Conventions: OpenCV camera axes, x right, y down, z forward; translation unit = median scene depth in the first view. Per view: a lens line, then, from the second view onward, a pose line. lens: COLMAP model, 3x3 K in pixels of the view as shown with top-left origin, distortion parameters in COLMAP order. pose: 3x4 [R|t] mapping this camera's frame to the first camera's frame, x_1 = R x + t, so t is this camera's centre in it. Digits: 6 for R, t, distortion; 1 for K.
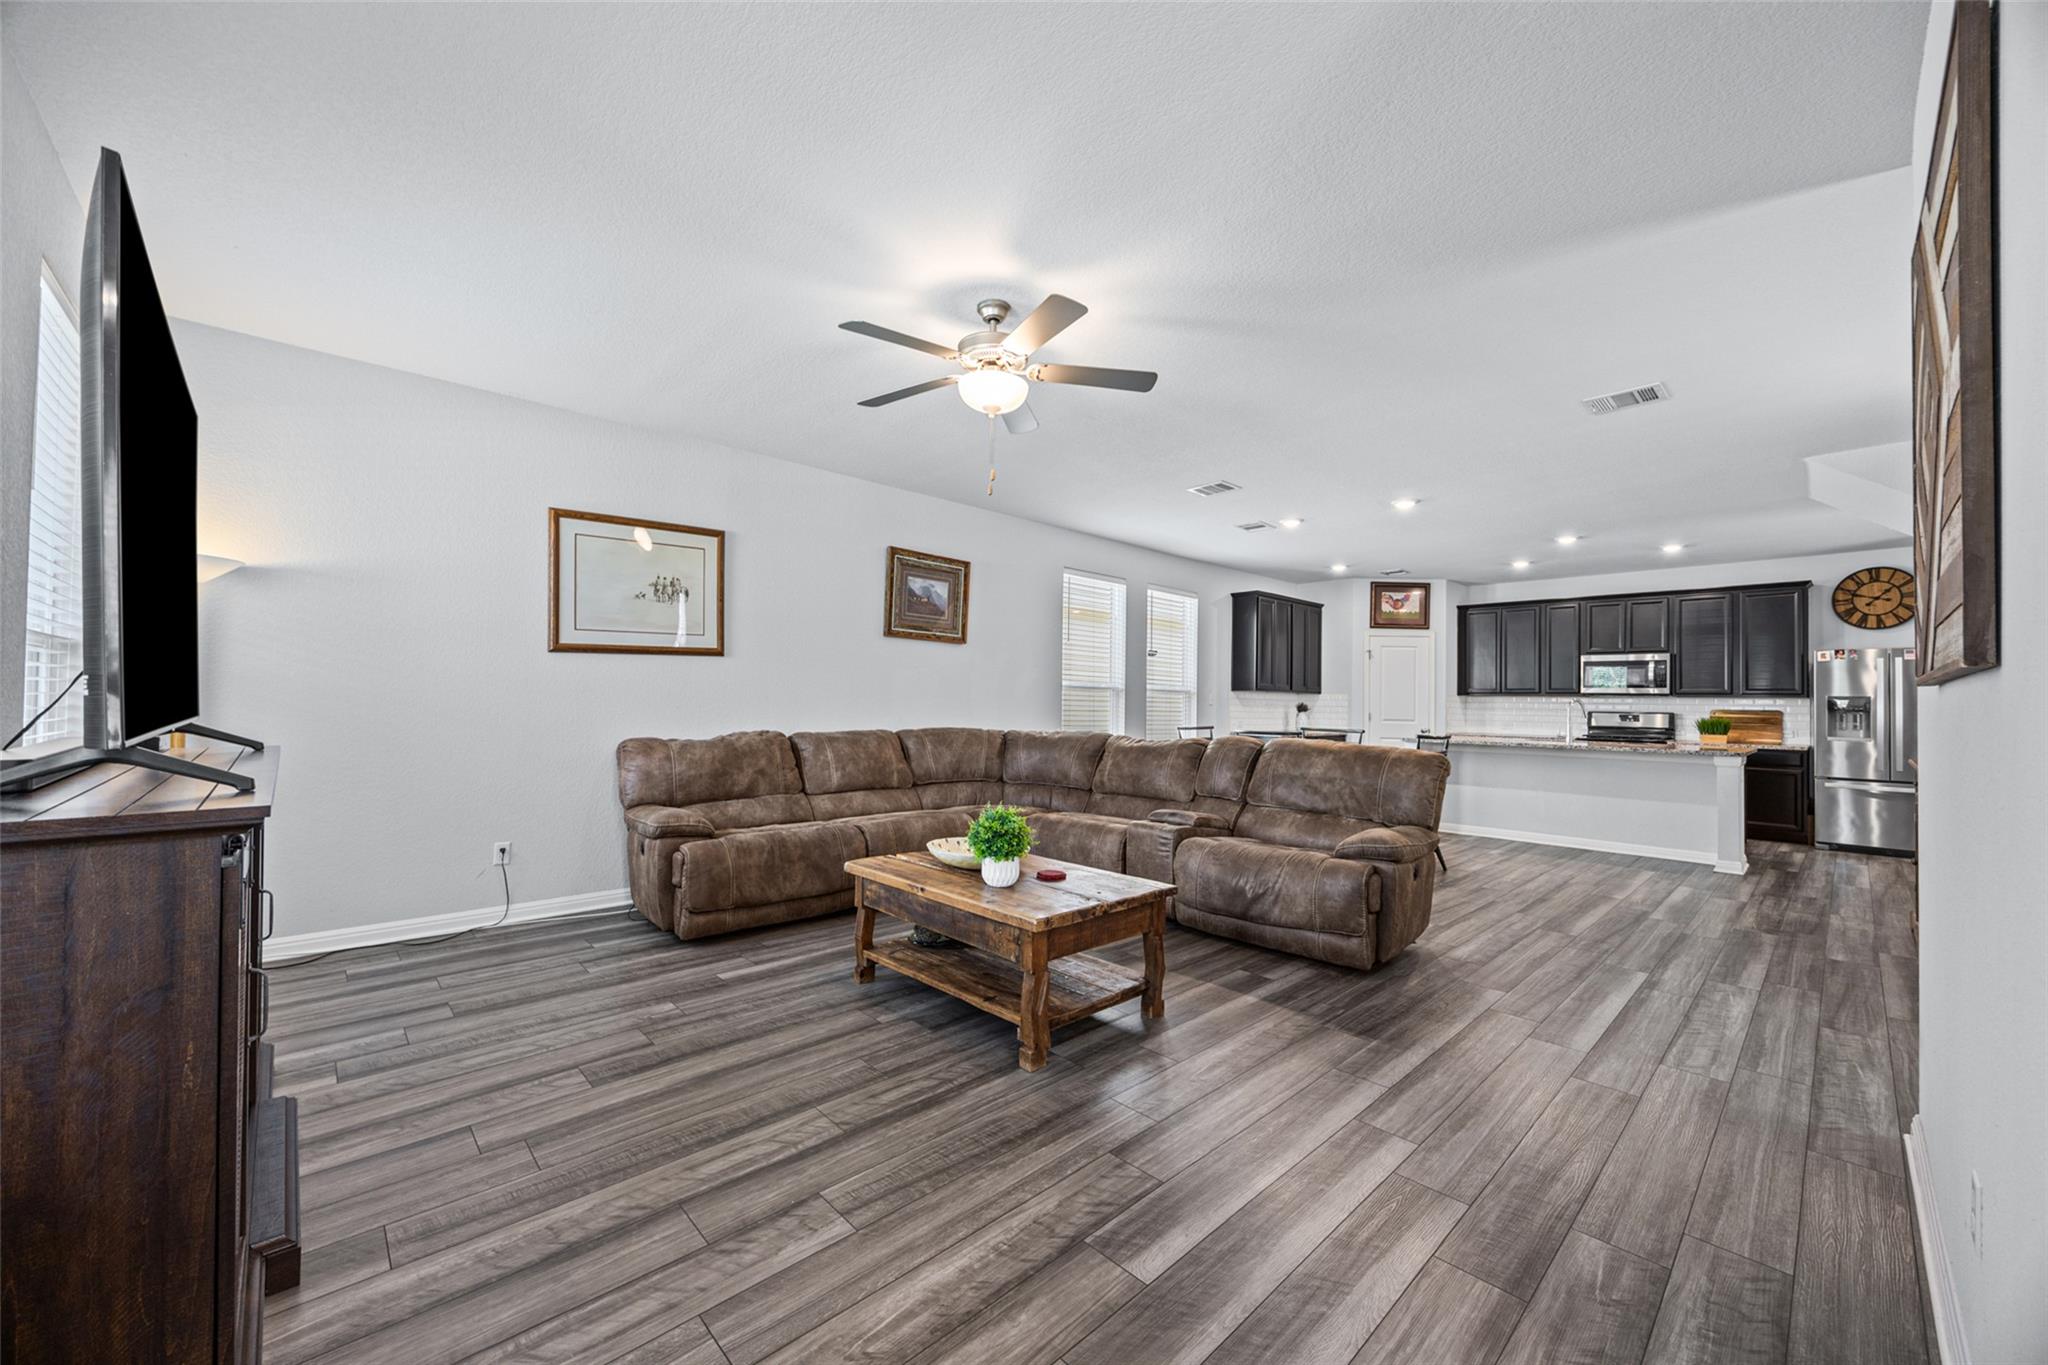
lens RADIAL K [[786.3, 0, 1015.2], [0, 786.3, 690.2], [0, 0, 1]] dist [0.001814, -0.000159]
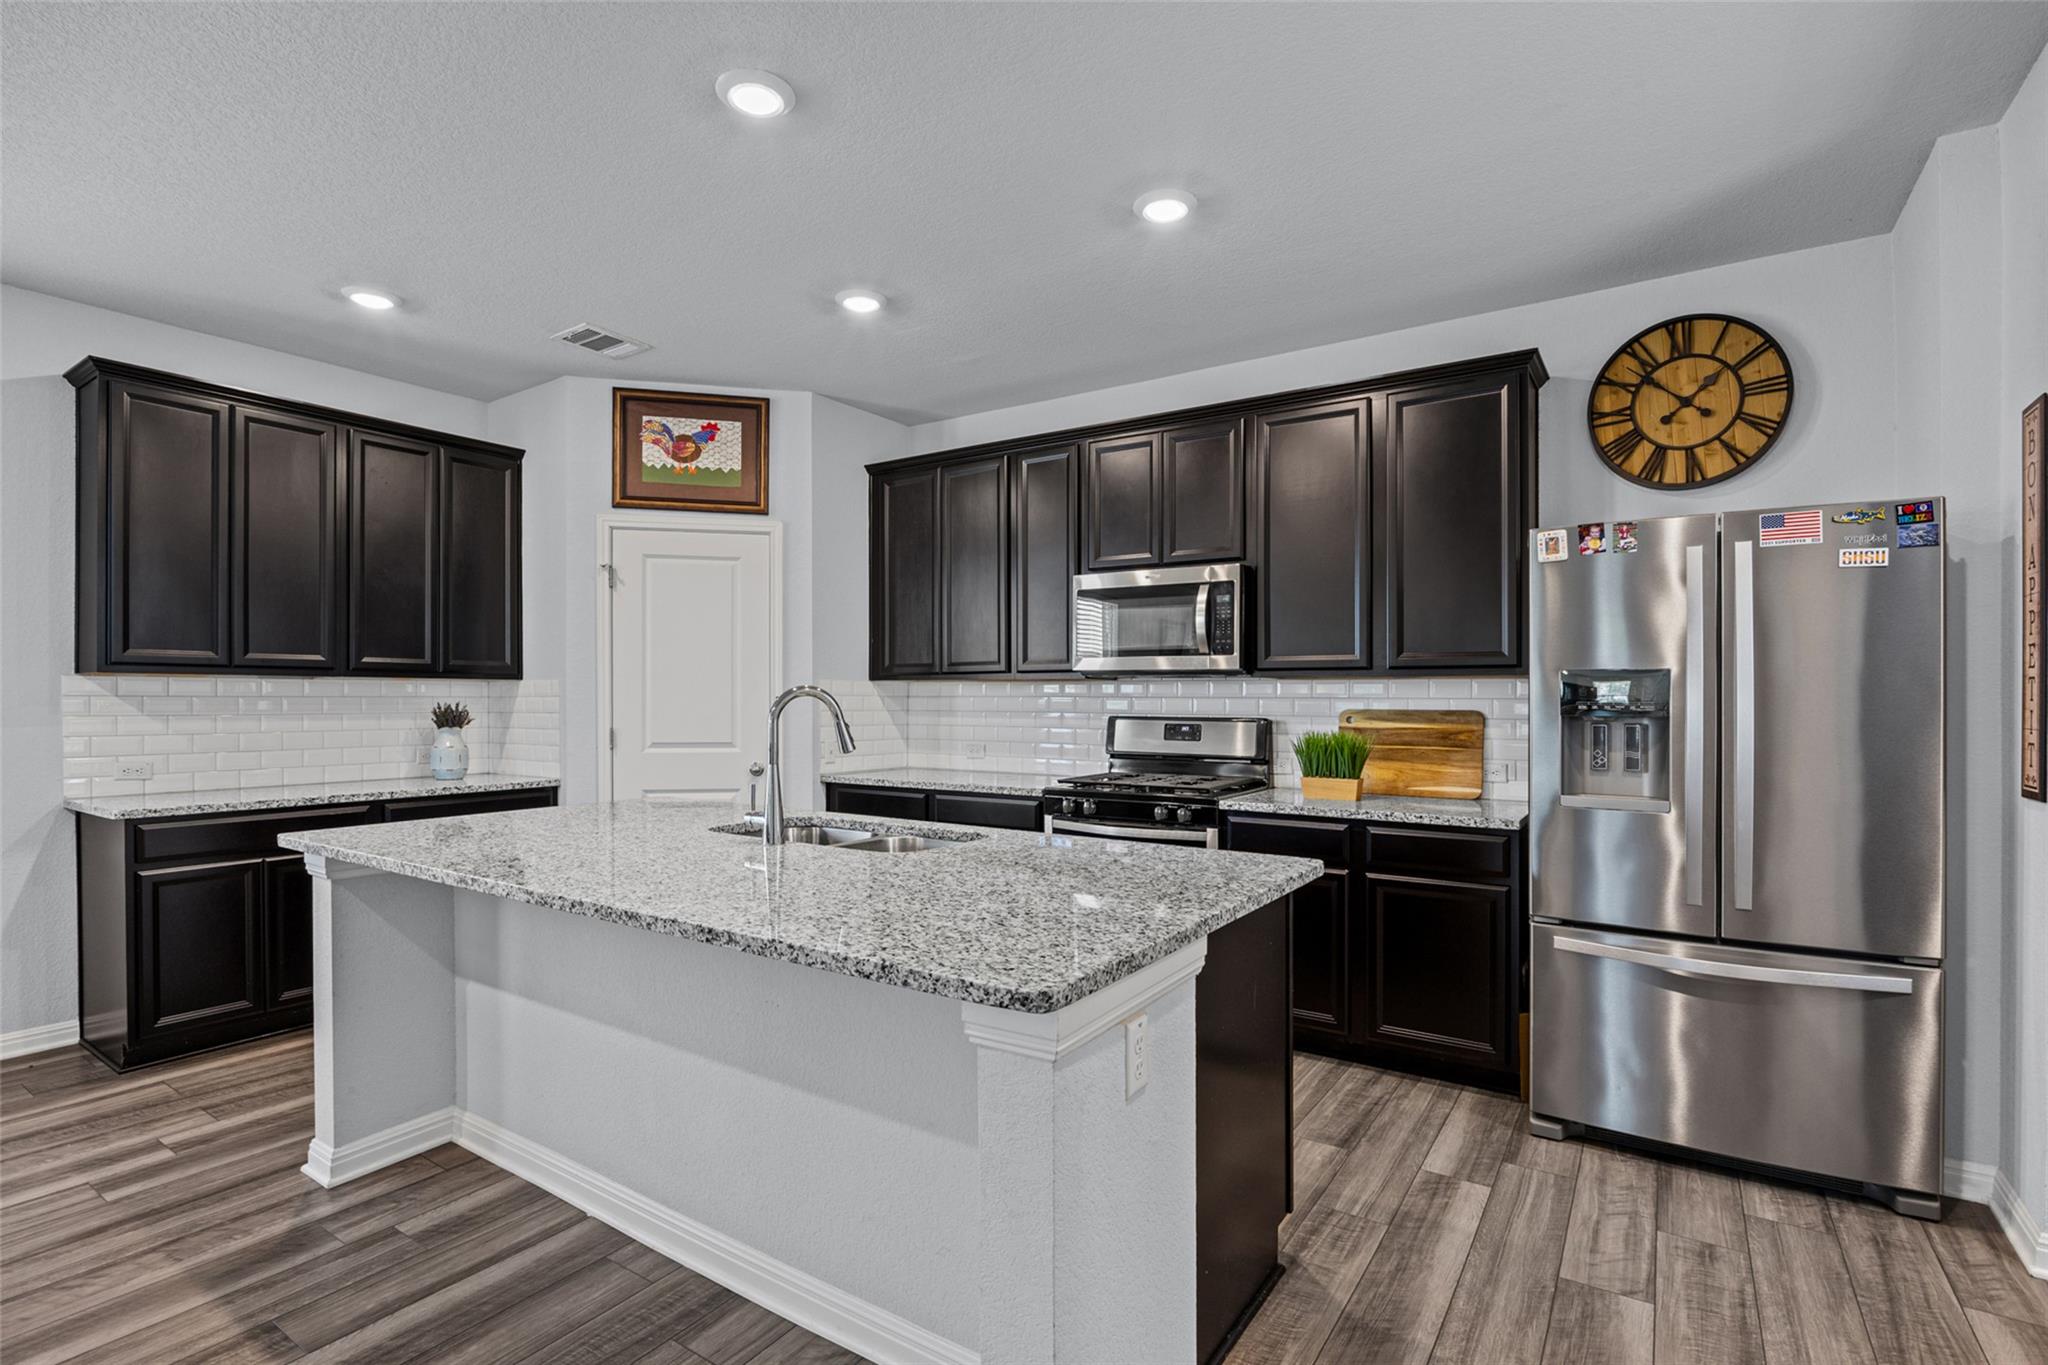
lens RADIAL K [[967.5, 0, 1020.9], [0, 967.5, 698.8], [0, 0, 1]] dist [-0.005822, -0.000342]
pose [[0.973881, -0.012673, 0.226703, 0.646040], [0.008758, 0.999795, 0.018264, 0.009347], [-0.226888, -0.015801, 0.973793, 0.592127]]
